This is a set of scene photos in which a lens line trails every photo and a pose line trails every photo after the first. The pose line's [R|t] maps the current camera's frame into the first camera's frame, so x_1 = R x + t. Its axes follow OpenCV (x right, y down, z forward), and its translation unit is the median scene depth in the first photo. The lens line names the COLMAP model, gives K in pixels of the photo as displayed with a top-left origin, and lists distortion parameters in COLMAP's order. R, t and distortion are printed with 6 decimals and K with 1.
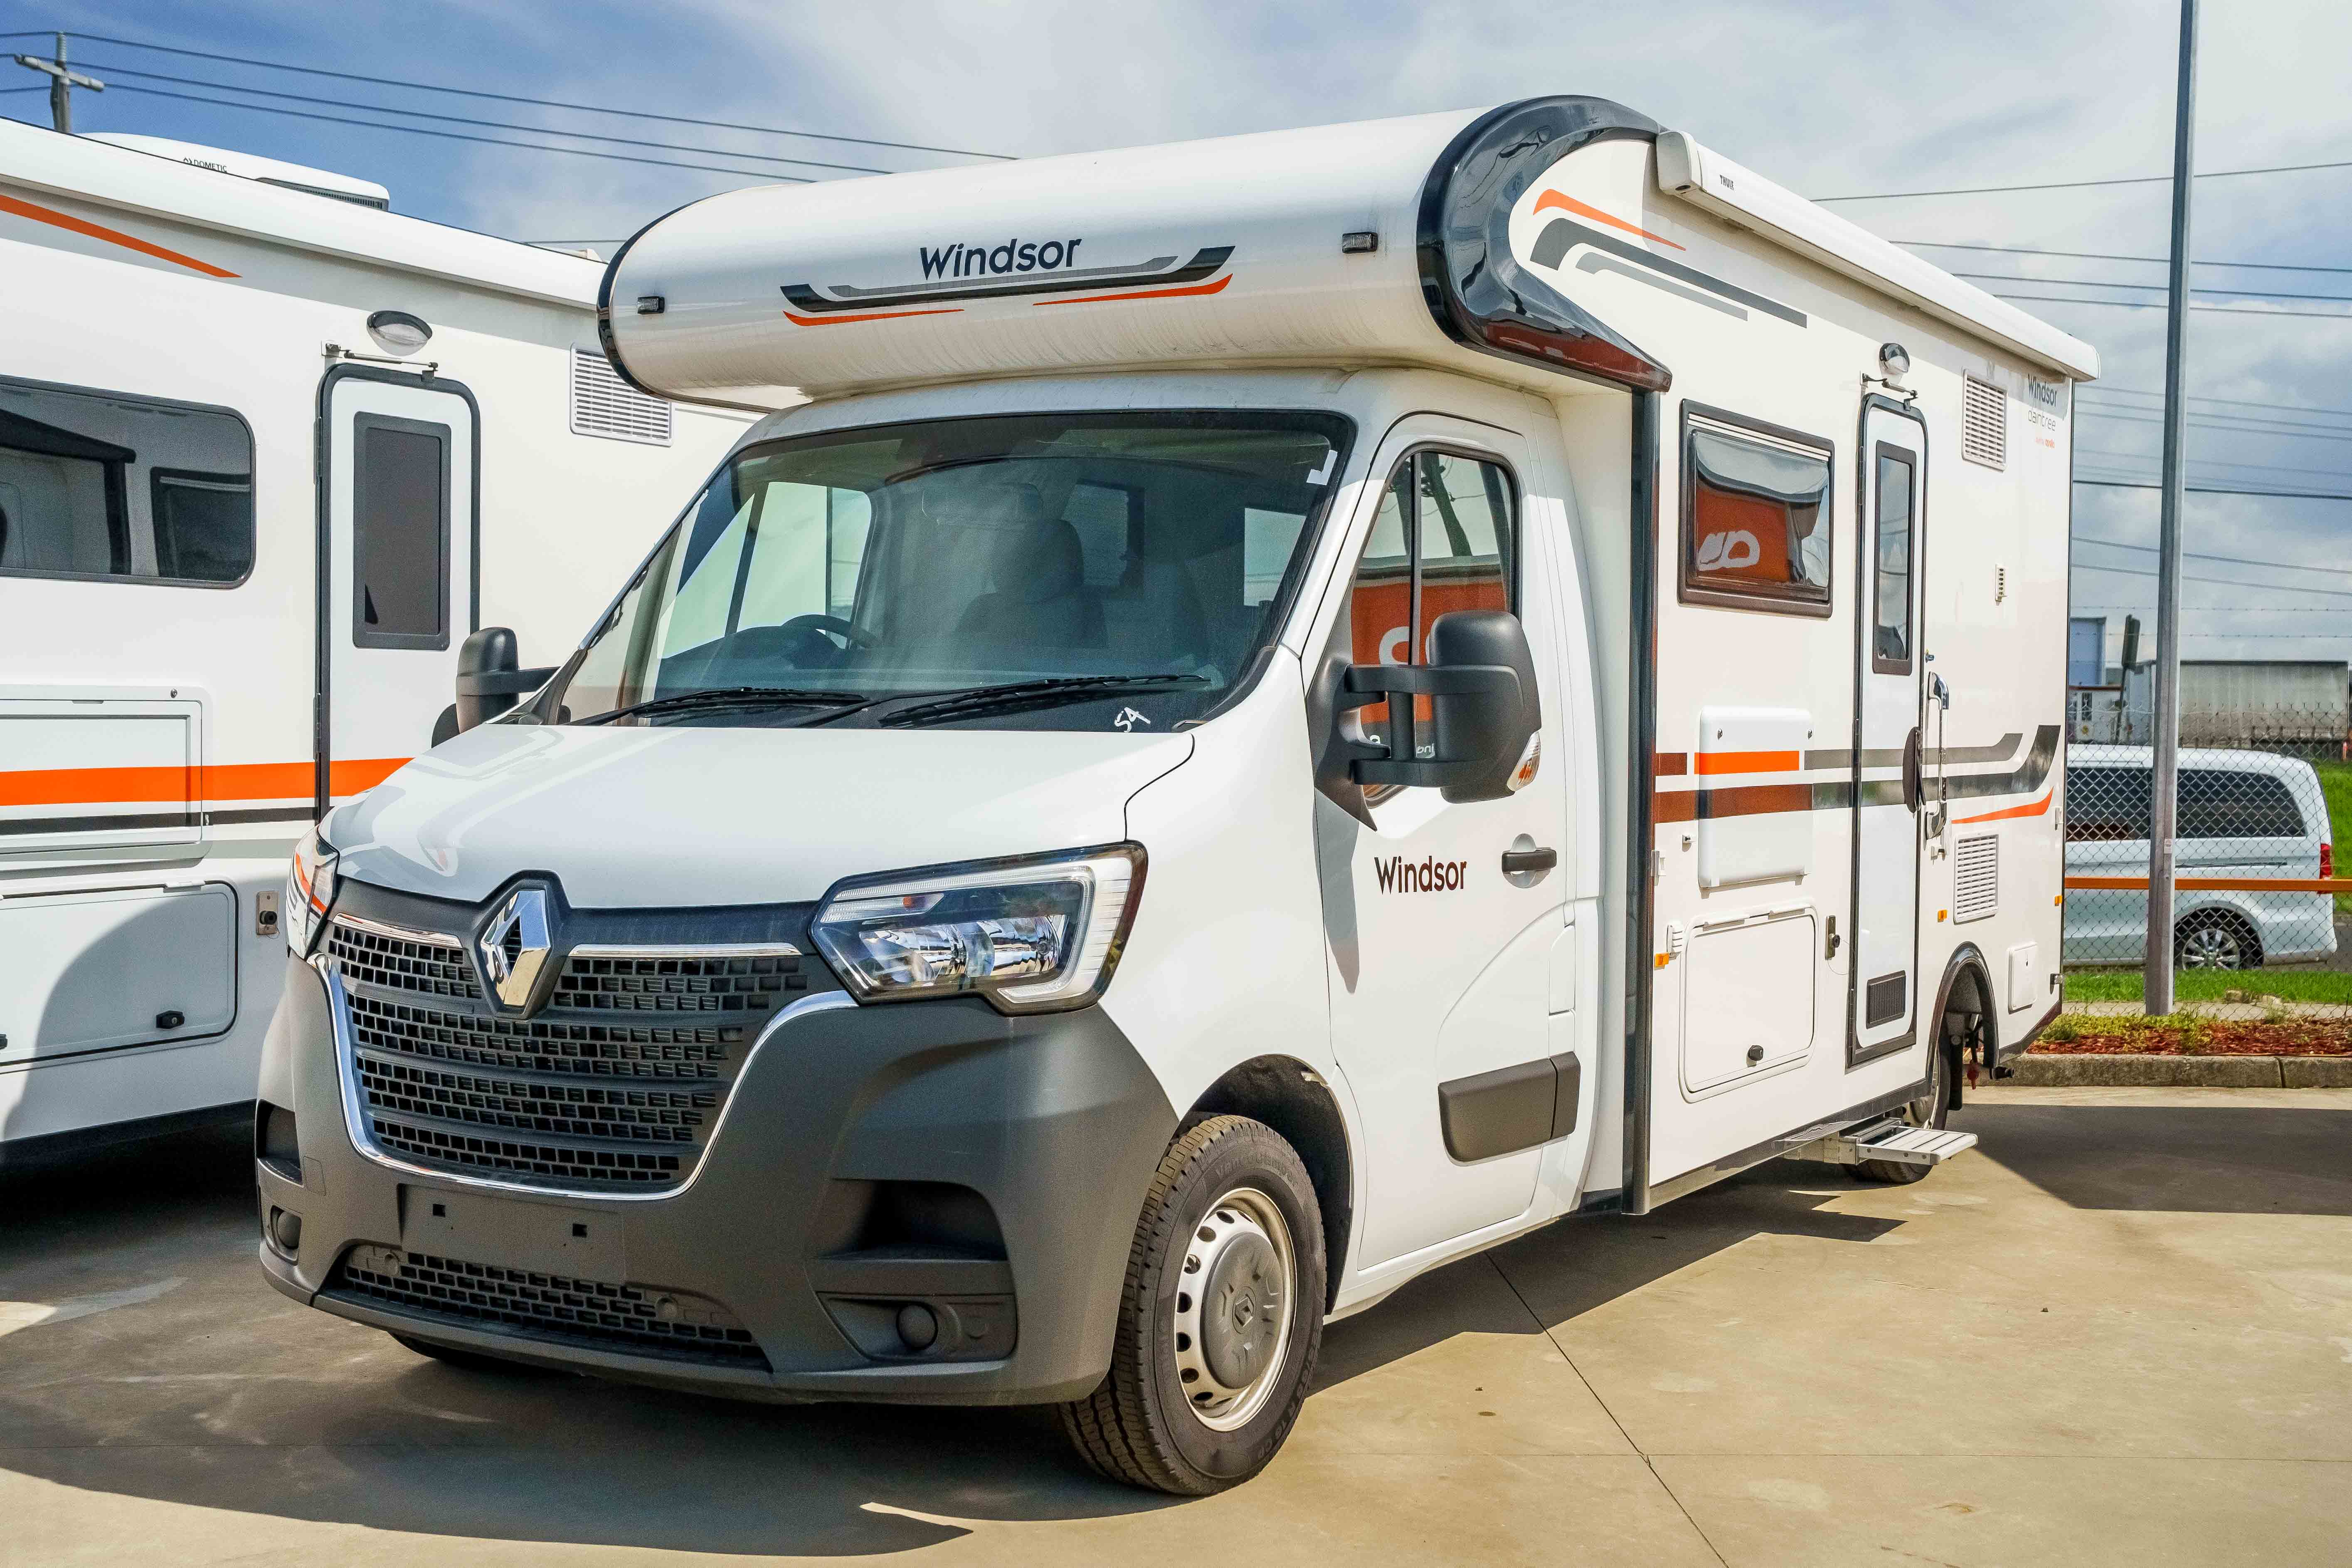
lens RADIAL K [[2780.3, 0, 1177.6], [0, 2780.3, 783.0], [0, 0, 1]] dist [-0.038013, 0.000000]
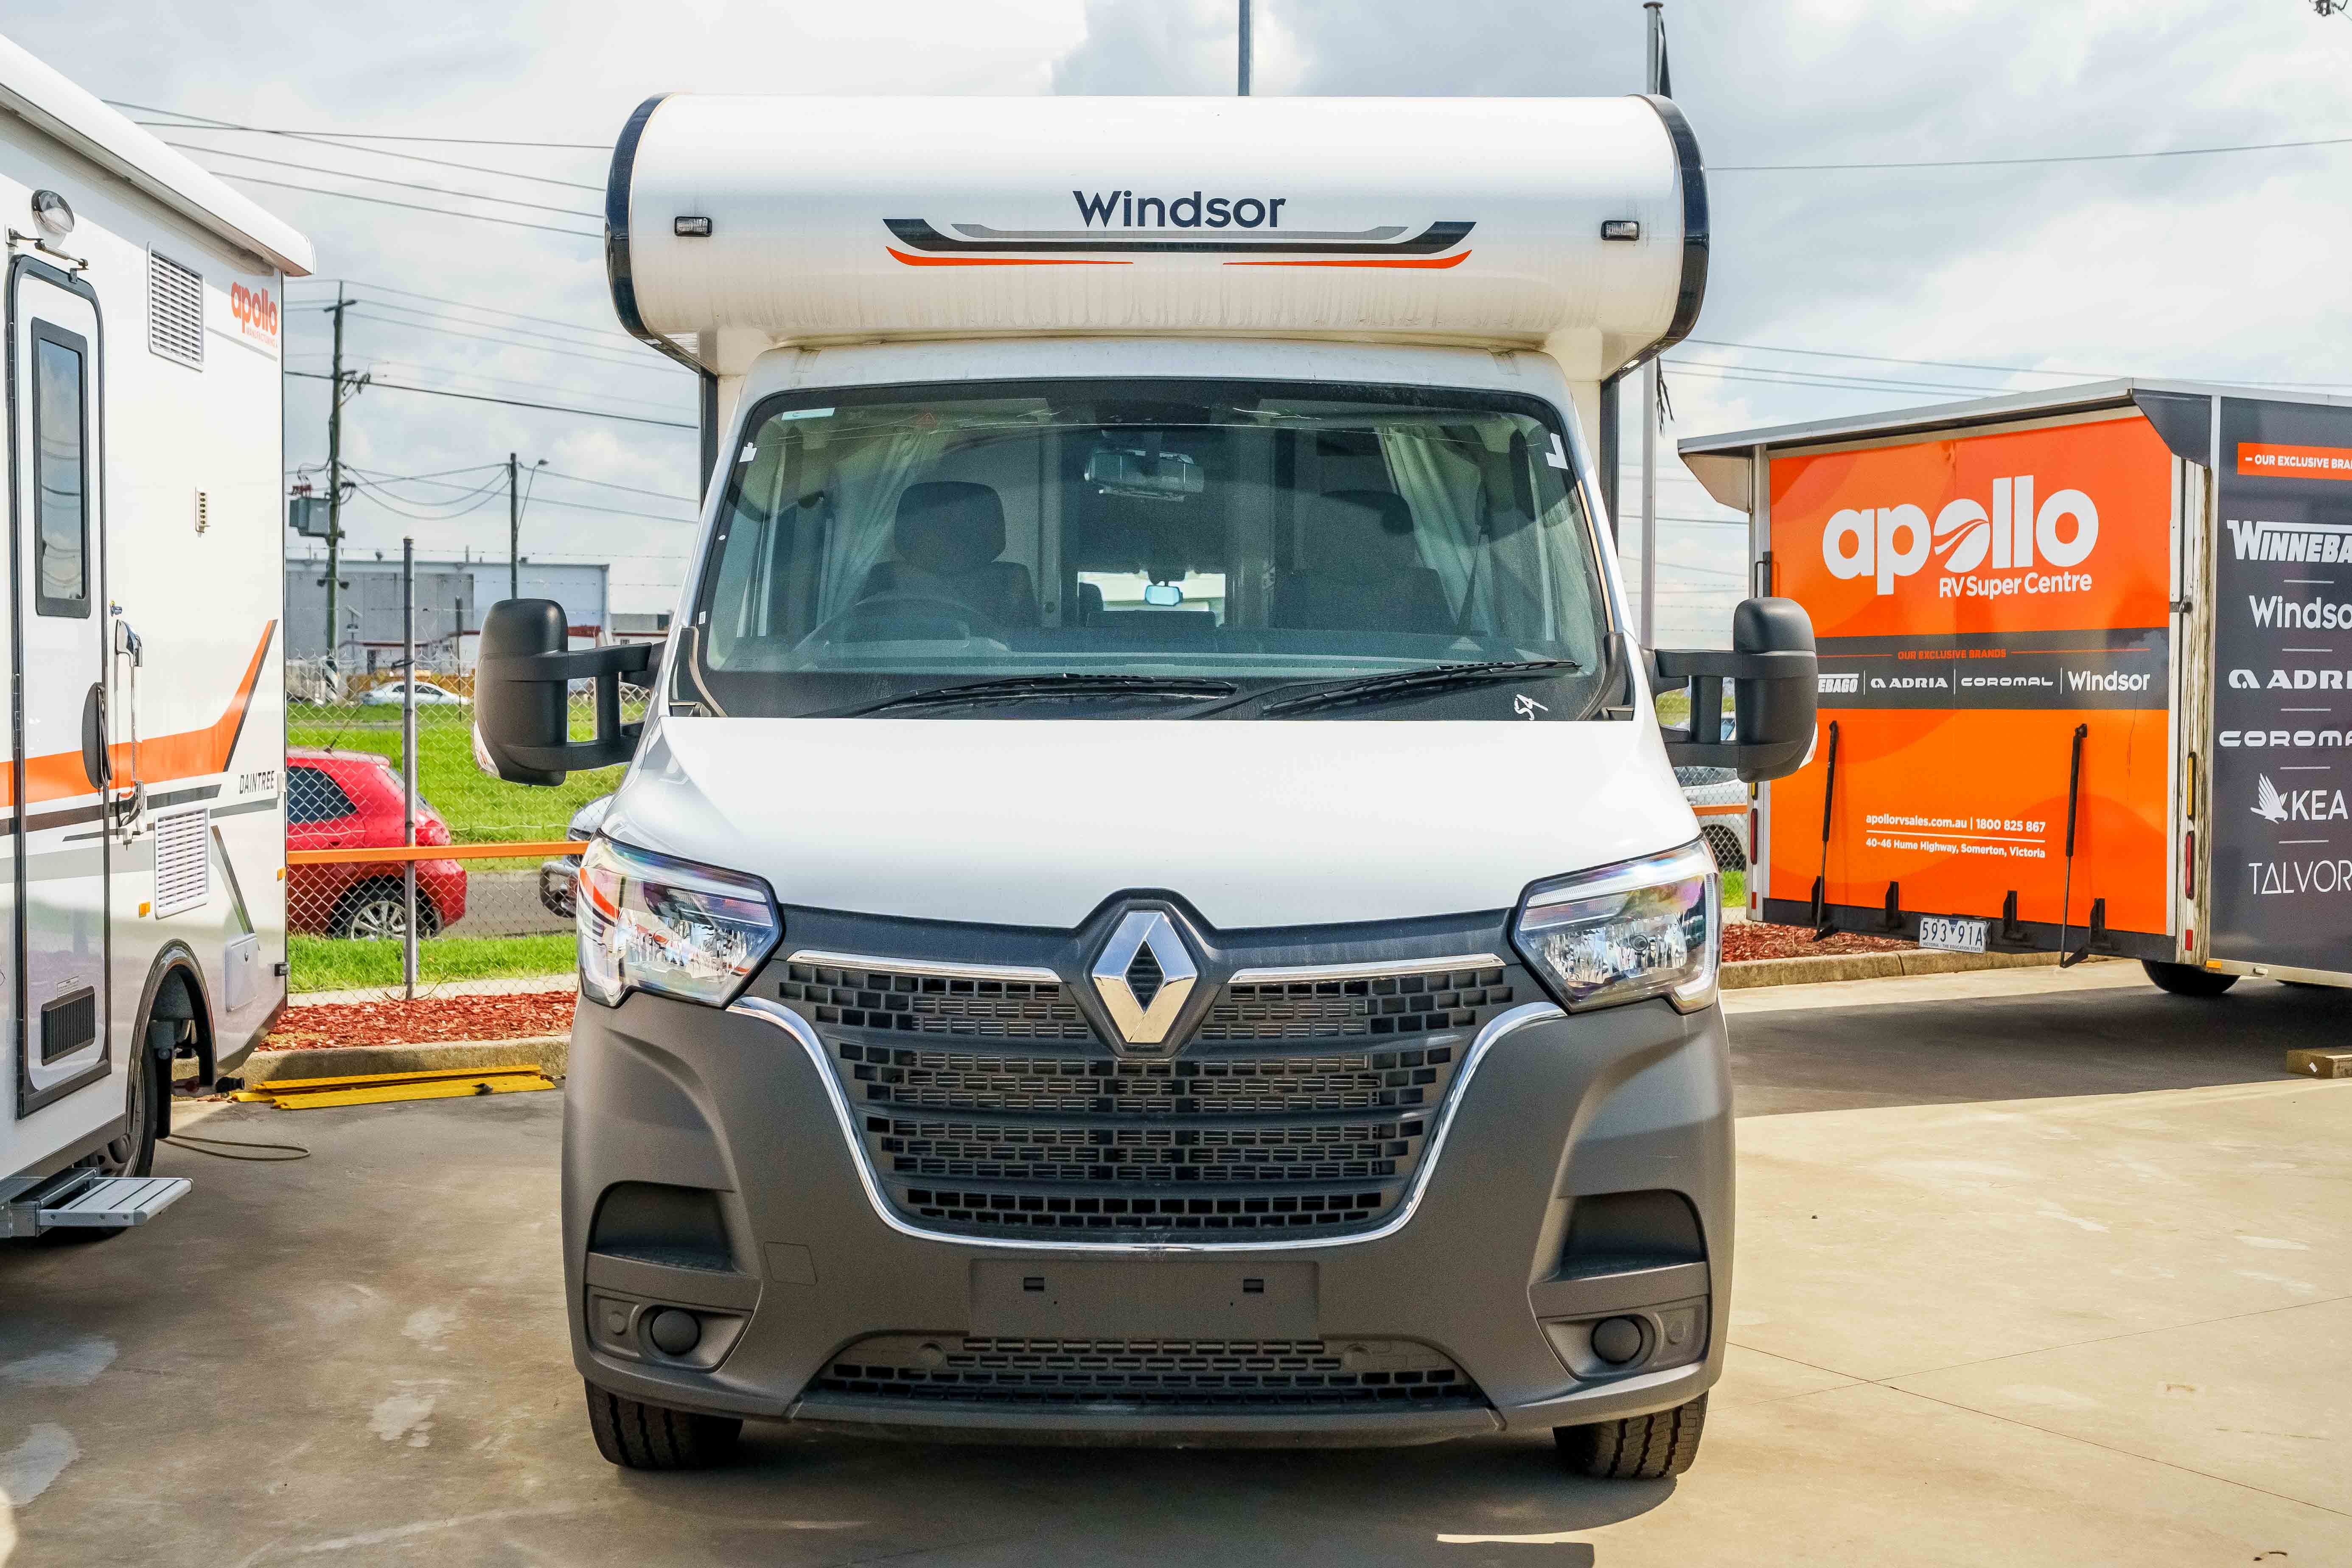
lens RADIAL K [[2869.9, 0, 1176.3], [0, 2869.9, 785.4], [0, 0, 1]] dist [-0.057018, 0.000000]
pose [[0.860201, -0.026827, 0.509249, -0.644007], [0.017262, 0.999575, 0.023498, -0.021251], [-0.509663, -0.011423, 0.860298, 0.195299]]
